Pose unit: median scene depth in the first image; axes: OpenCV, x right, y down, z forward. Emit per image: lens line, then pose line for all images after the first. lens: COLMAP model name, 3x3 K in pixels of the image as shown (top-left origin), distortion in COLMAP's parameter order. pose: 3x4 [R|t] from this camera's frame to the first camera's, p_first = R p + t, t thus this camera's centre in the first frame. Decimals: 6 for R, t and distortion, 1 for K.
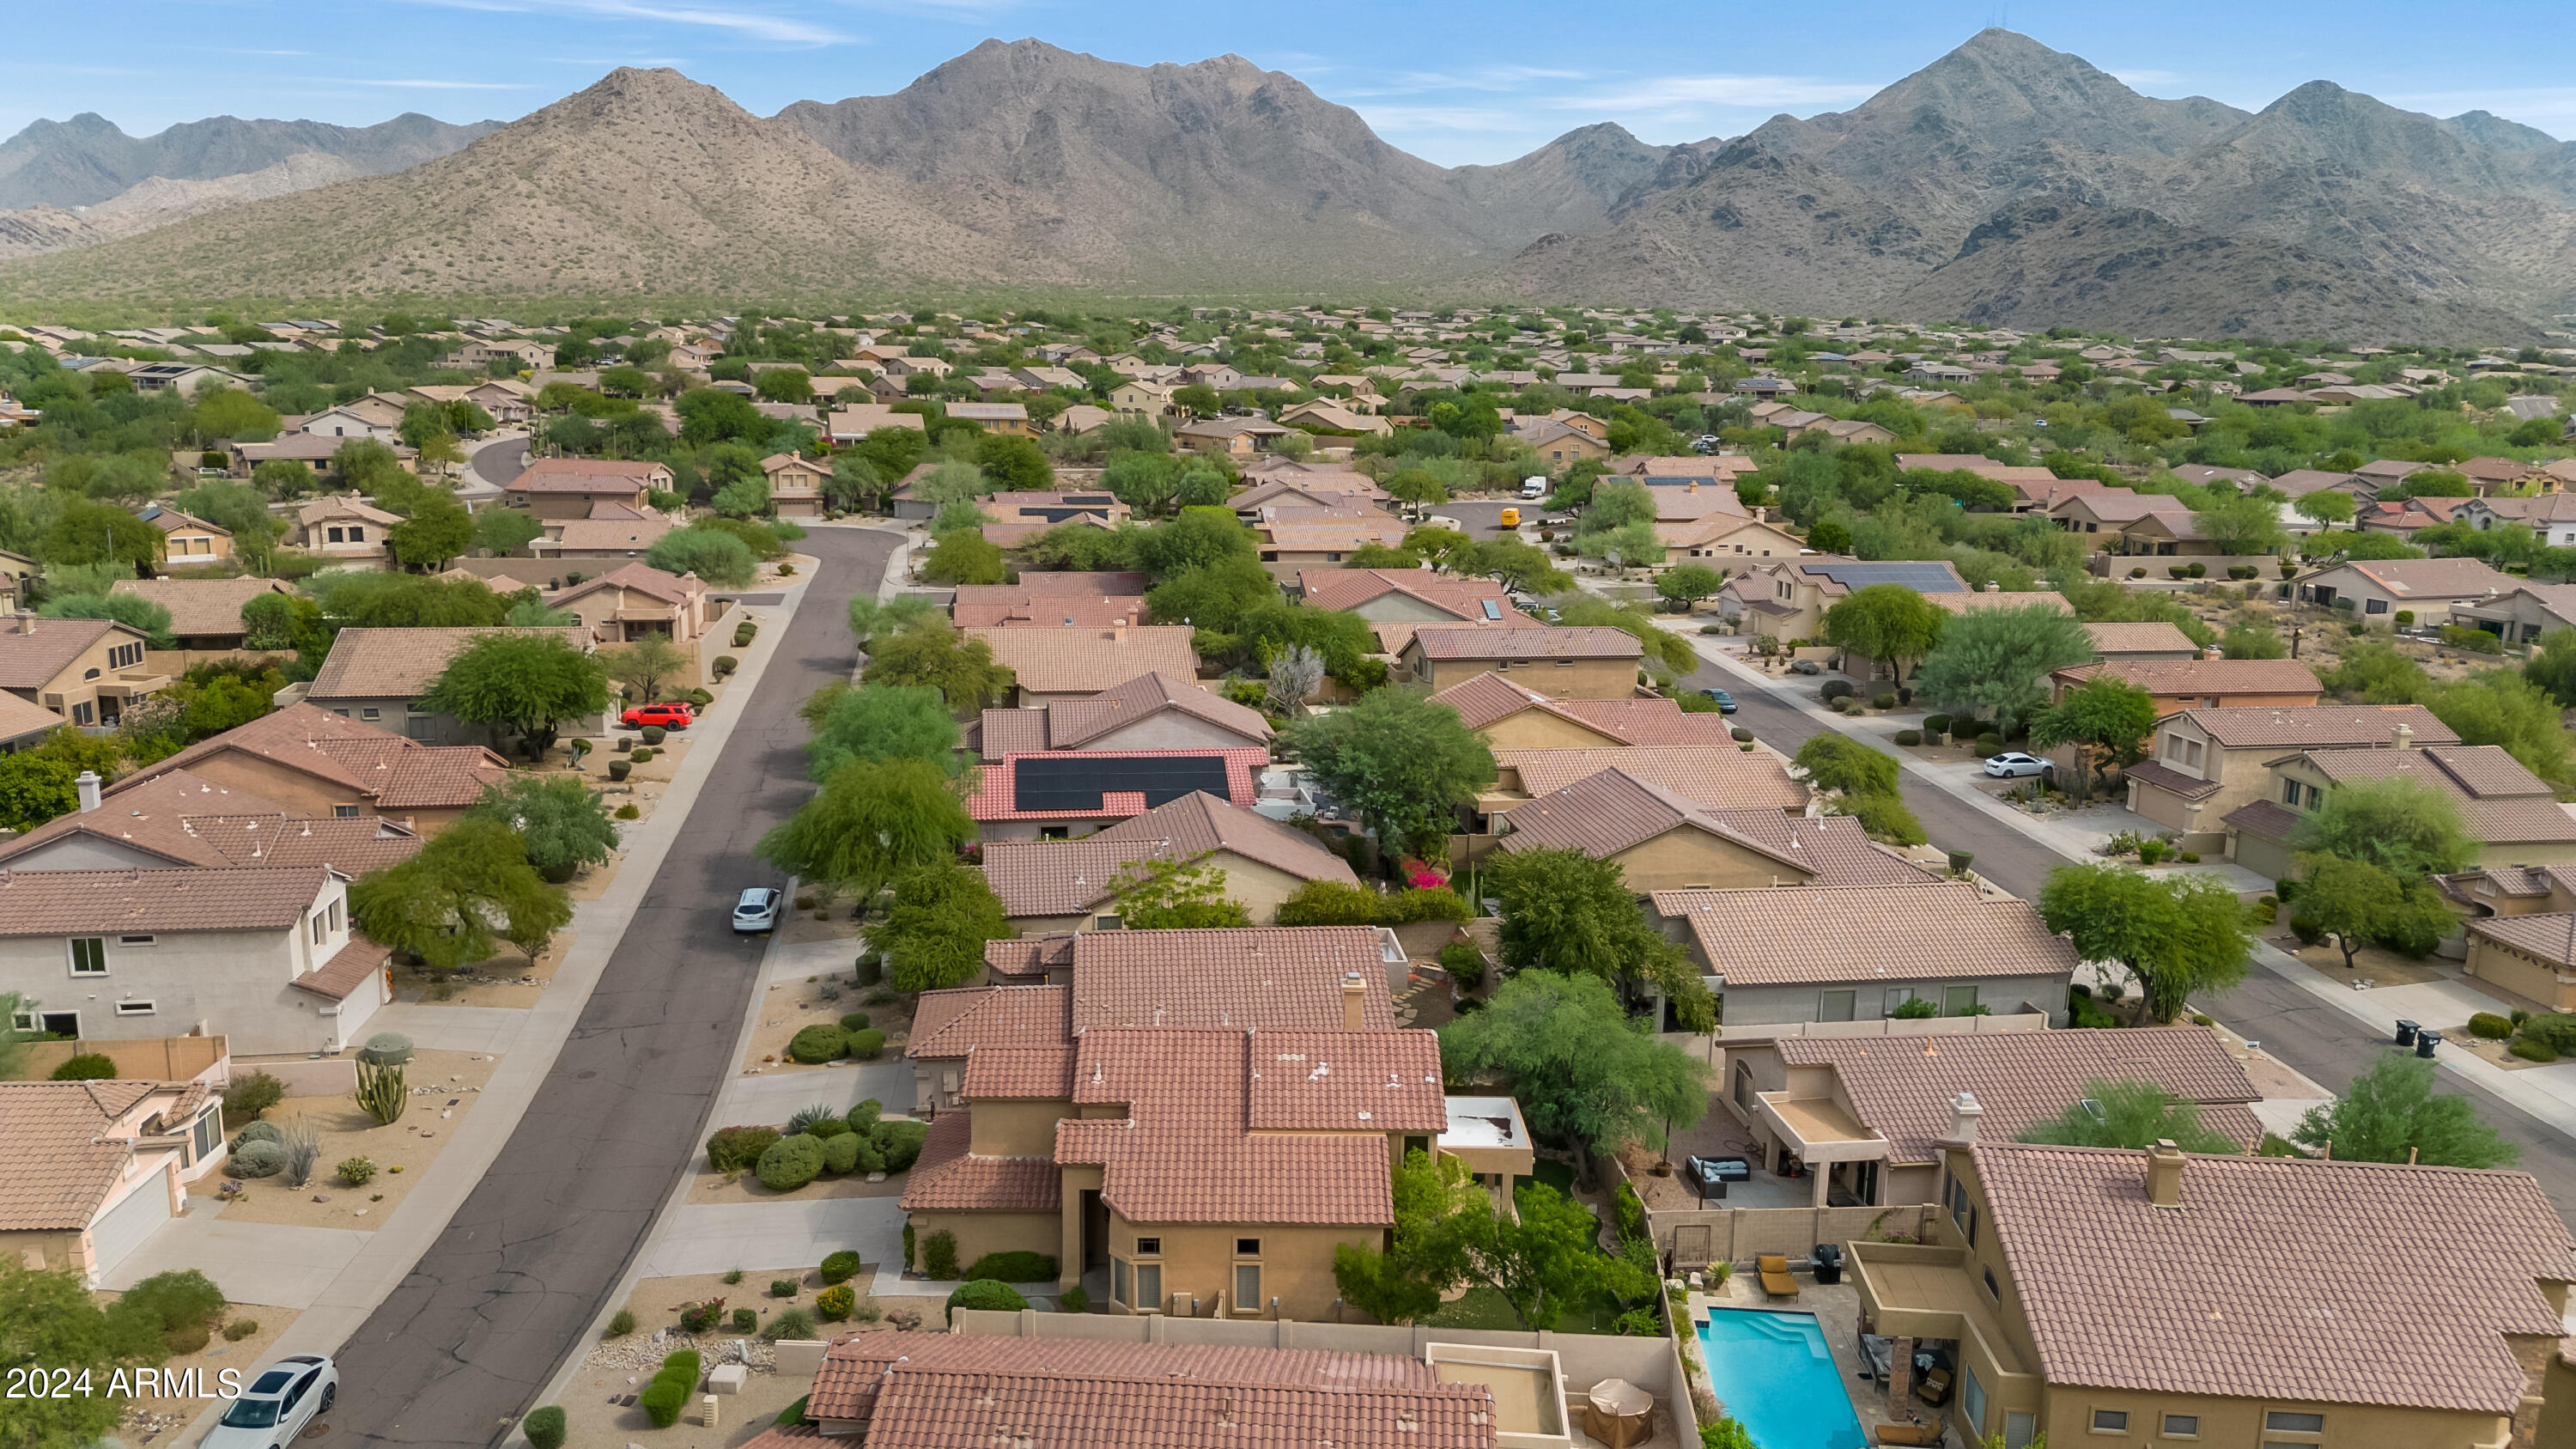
lens RADIAL K [[1838.9, 0, 1282.8], [0, 1838.9, 723.5], [0, 0, 1]] dist [0.034253, -0.035191]
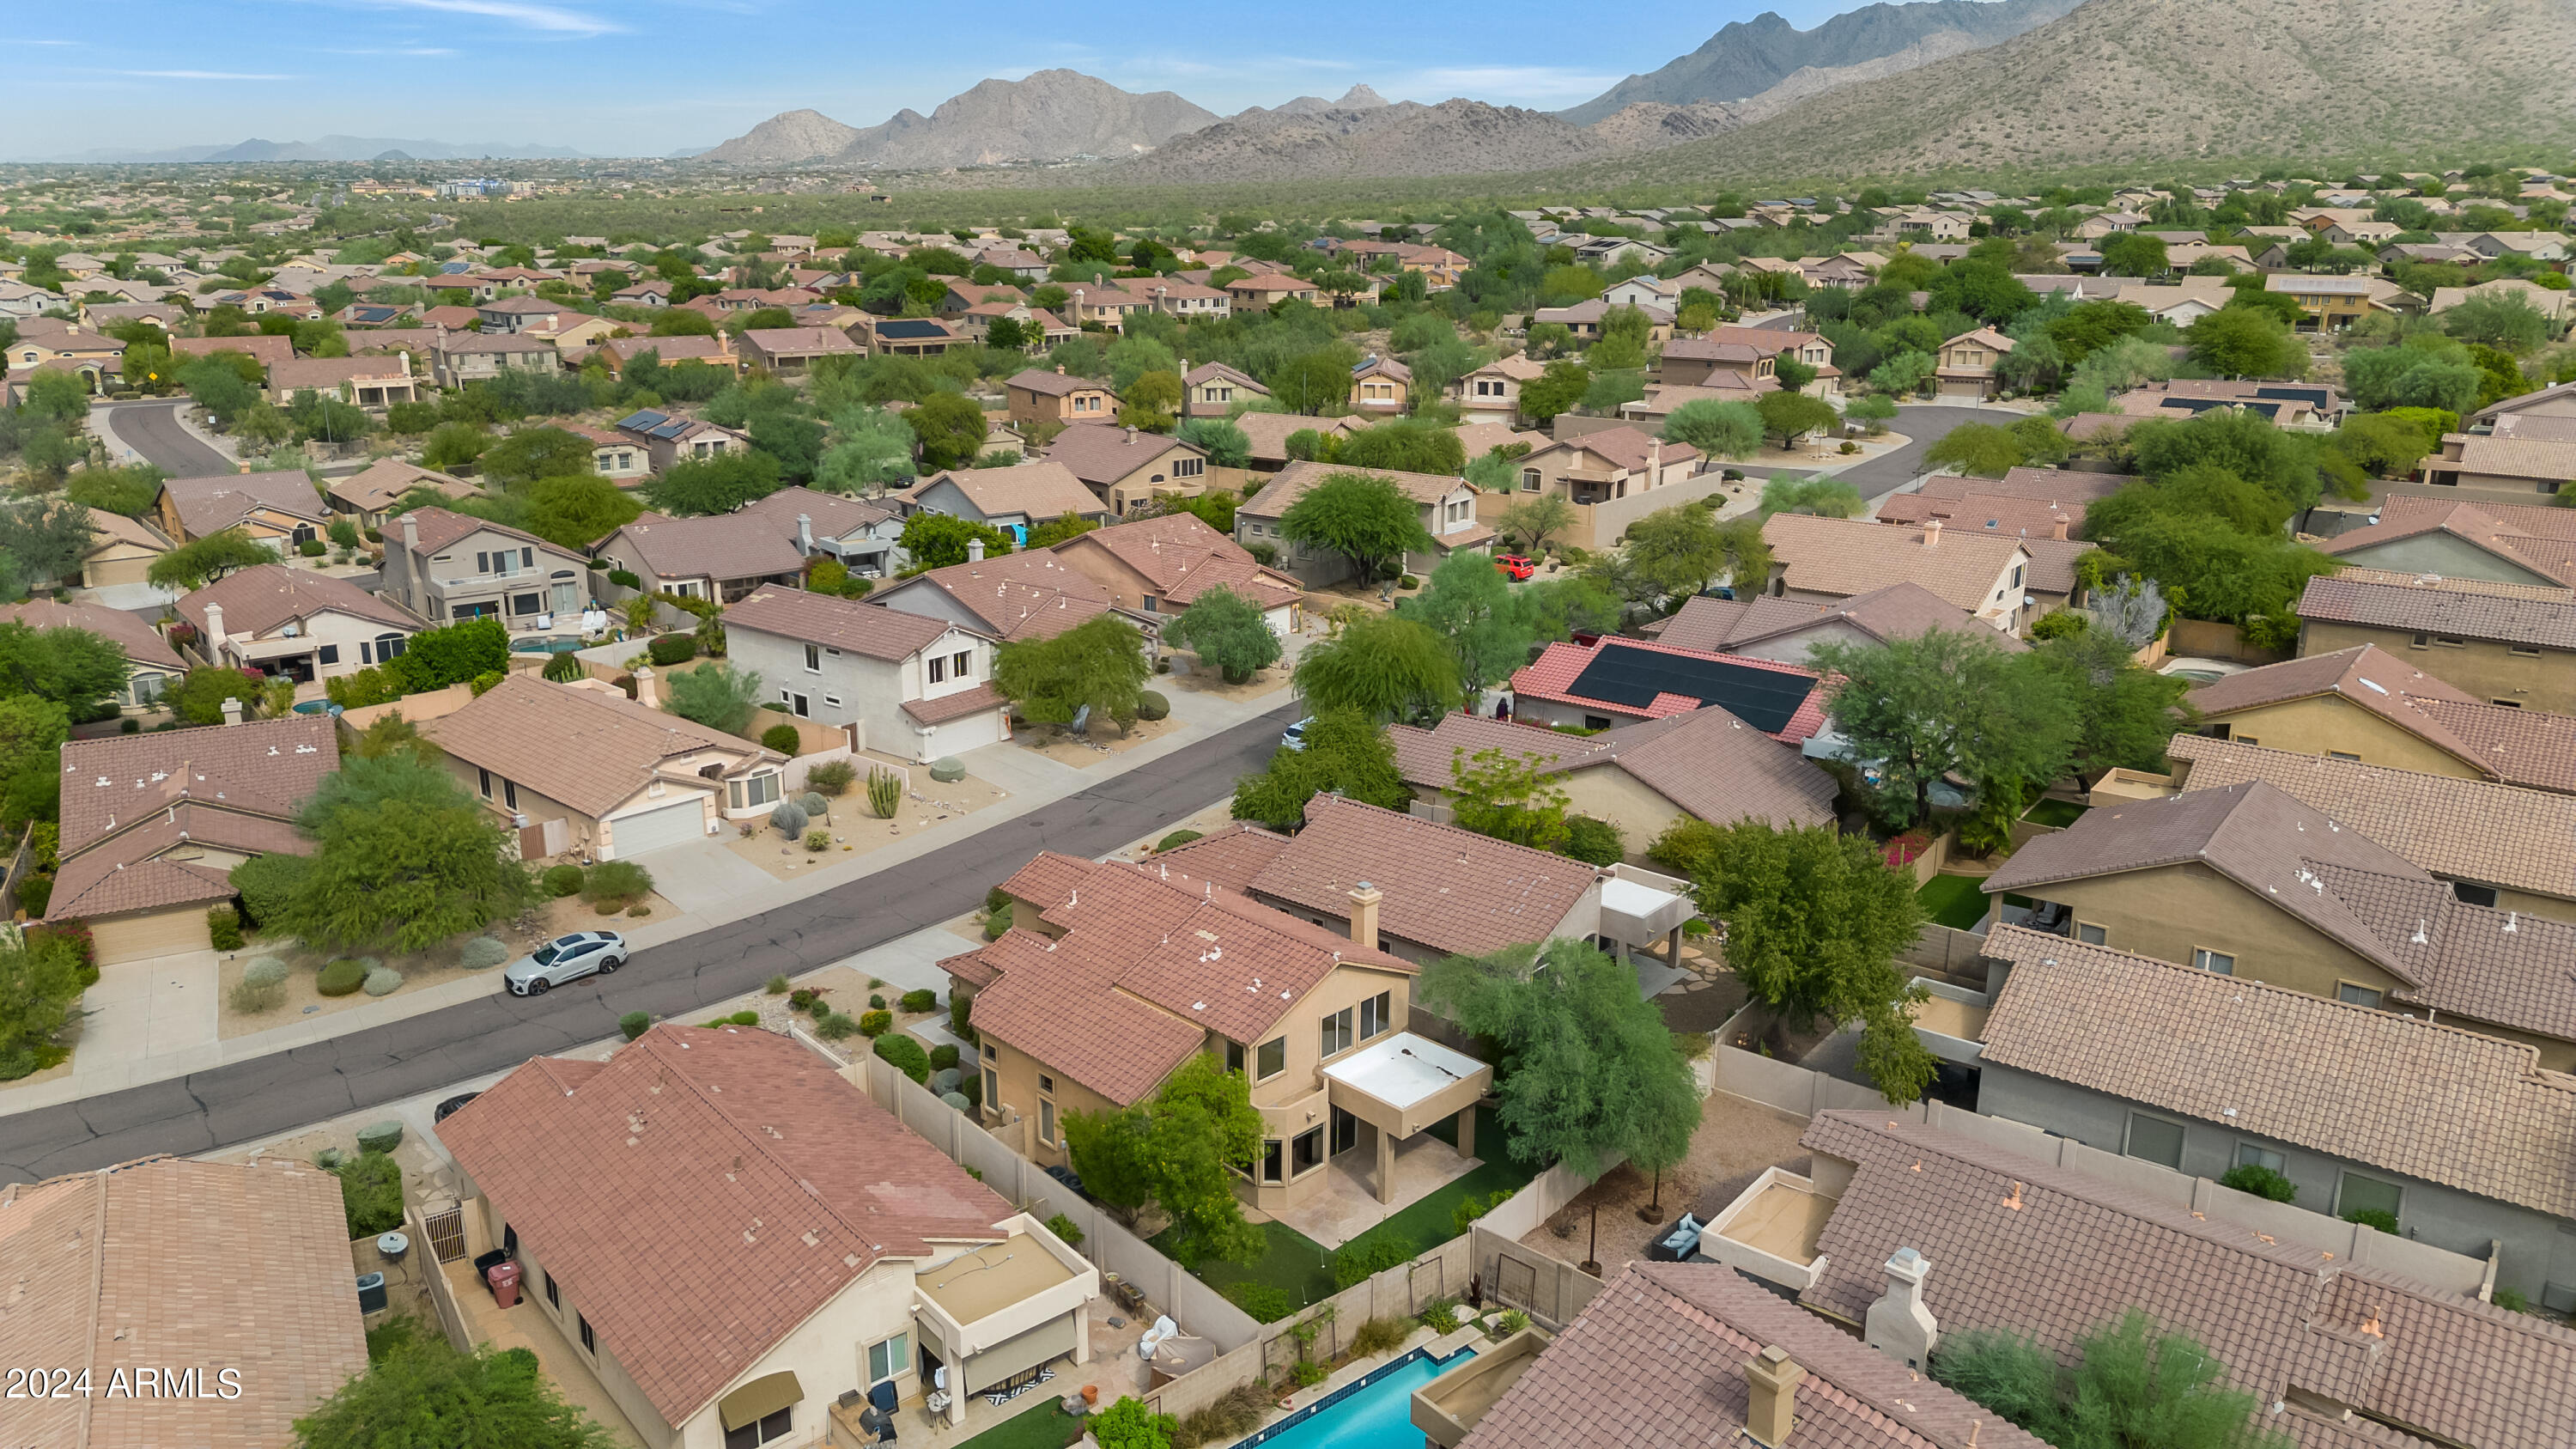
lens RADIAL K [[1838.9, 0, 1278.0], [0, 1838.9, 736.4], [0, 0, 1]] dist [0.034253, -0.035191]
pose [[0.668769, 0.188905, -0.719071, 0.230545], [-0.137465, 0.981924, 0.130109, -0.018031], [0.730651, 0.011834, 0.682649, 0.113673]]
